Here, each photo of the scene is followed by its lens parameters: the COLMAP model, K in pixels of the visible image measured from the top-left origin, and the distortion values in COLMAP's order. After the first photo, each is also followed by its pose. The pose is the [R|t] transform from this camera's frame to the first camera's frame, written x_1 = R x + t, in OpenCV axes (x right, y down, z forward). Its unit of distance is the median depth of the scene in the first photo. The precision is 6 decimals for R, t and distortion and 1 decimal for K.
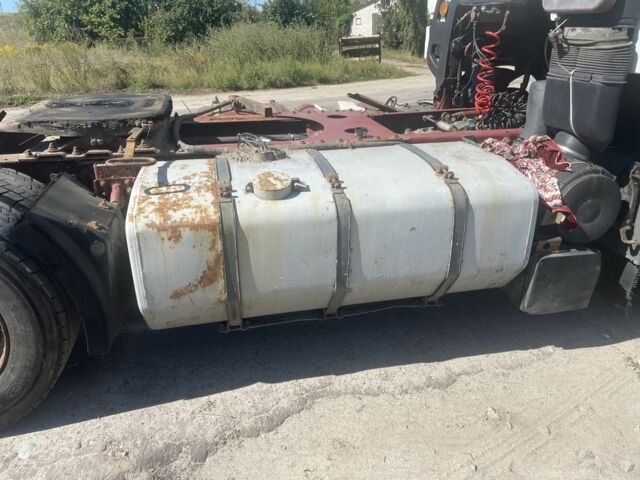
lens RADIAL K [[500.8, 0, 320.0], [0, 500.8, 240.0], [0, 0, 1]] dist [0.088539, -0.115348]
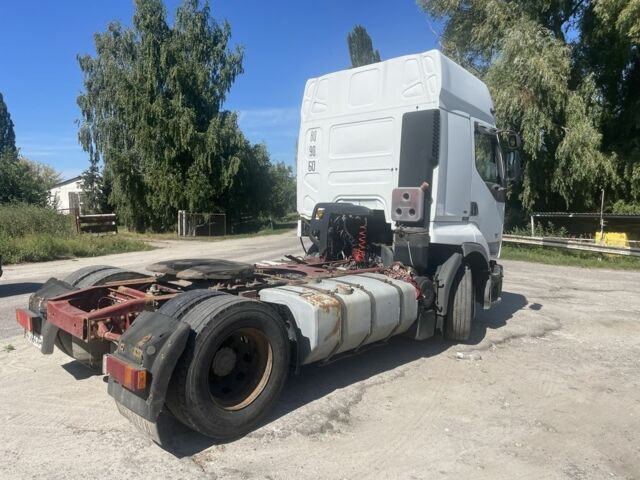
lens RADIAL K [[500.8, 0, 320.0], [0, 500.8, 240.0], [0, 0, 1]] dist [0.088539, -0.115348]
pose [[0.815654, -0.012308, 0.578410, -1.315643], [0.198234, 0.945198, -0.259430, 0.223546], [-0.543519, 0.326265, 0.773394, -0.715807]]
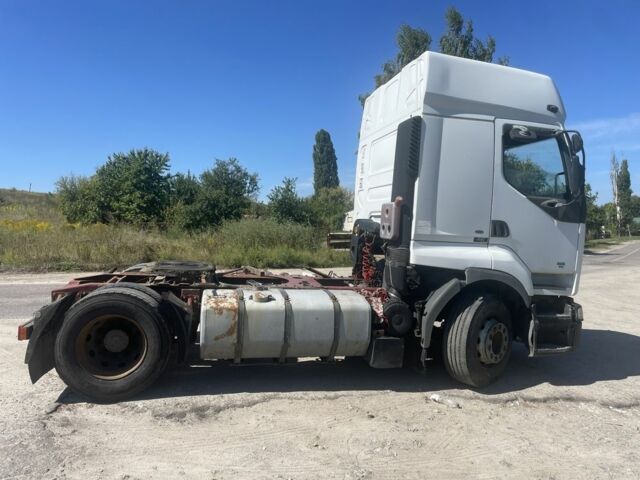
lens RADIAL K [[505.9, 0, 320.0], [0, 505.9, 240.0], [0, 0, 1]] dist [0.109275, -0.176474]
pose [[0.998332, 0.057691, 0.002421, 0.147688], [-0.053170, 0.934828, -0.351099, 0.411590], [-0.022518, 0.350384, 0.936335, -1.212352]]
